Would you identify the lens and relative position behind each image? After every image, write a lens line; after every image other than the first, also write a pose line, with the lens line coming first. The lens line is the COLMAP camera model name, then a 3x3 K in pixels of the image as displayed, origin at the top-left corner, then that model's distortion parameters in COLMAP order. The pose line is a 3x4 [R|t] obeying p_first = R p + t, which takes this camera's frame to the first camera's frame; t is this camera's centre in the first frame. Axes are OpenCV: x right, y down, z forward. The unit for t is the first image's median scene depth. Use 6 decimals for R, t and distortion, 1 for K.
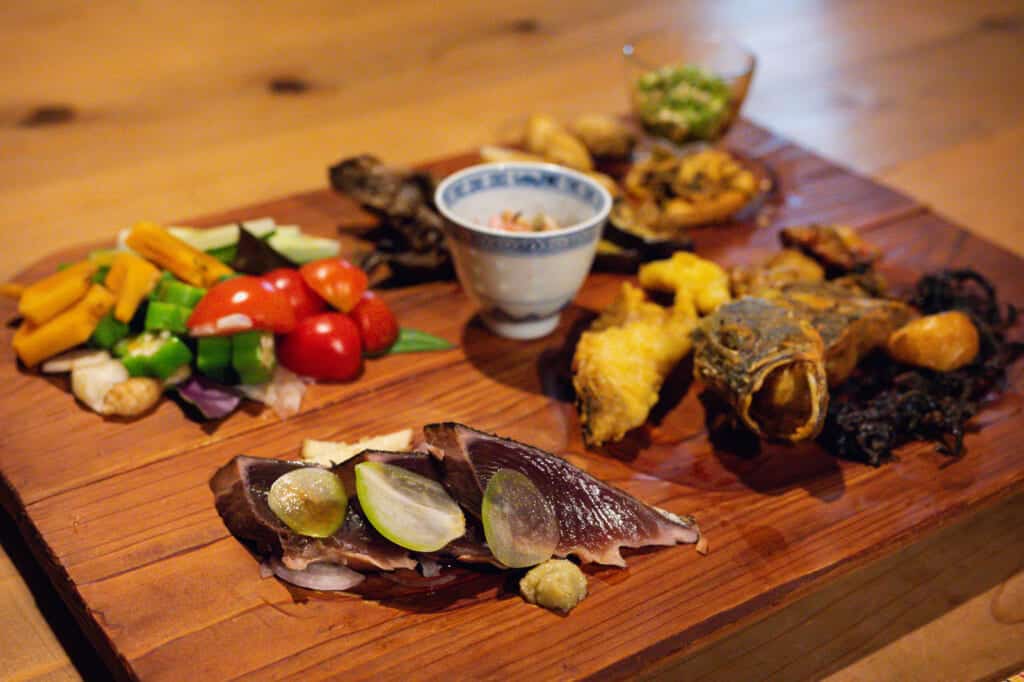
lens RADIAL K [[1578.4, 0, 512.0], [0, 1578.4, 341.0], [0, 0, 1]] dist [-0.007596, 0.045603]
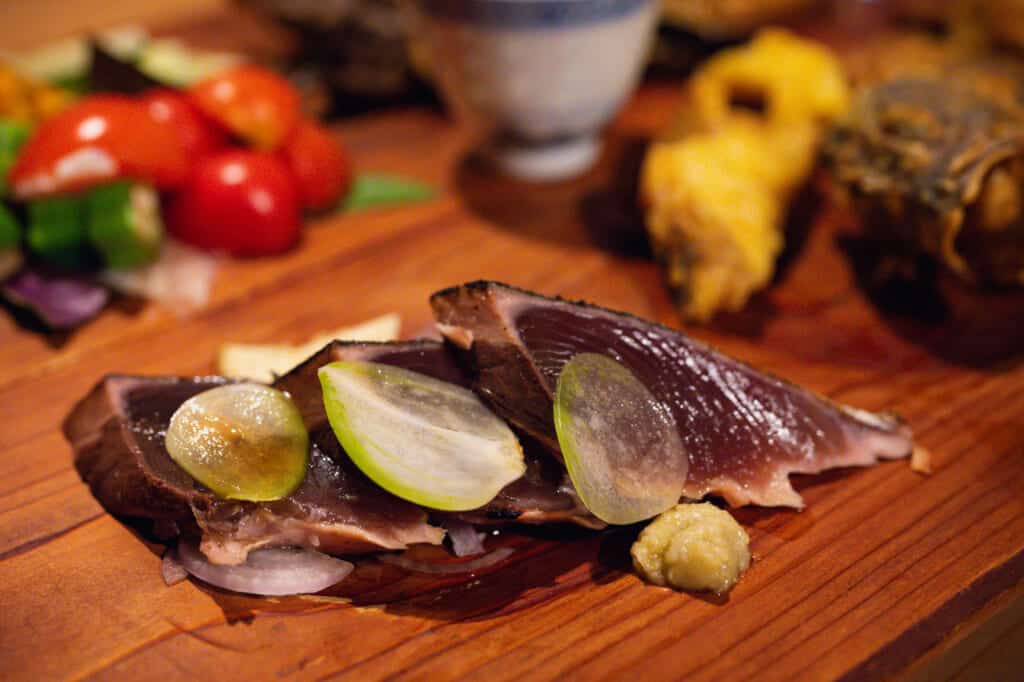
lens RADIAL K [[1578.4, 0, 512.0], [0, 1578.4, 341.0], [0, 0, 1]] dist [-0.007596, 0.045603]
pose [[0.994501, -0.080206, 0.067336, -0.067626], [0.079331, 0.996727, 0.015583, 0.065543], [-0.068365, -0.010156, 0.997609, 0.435582]]
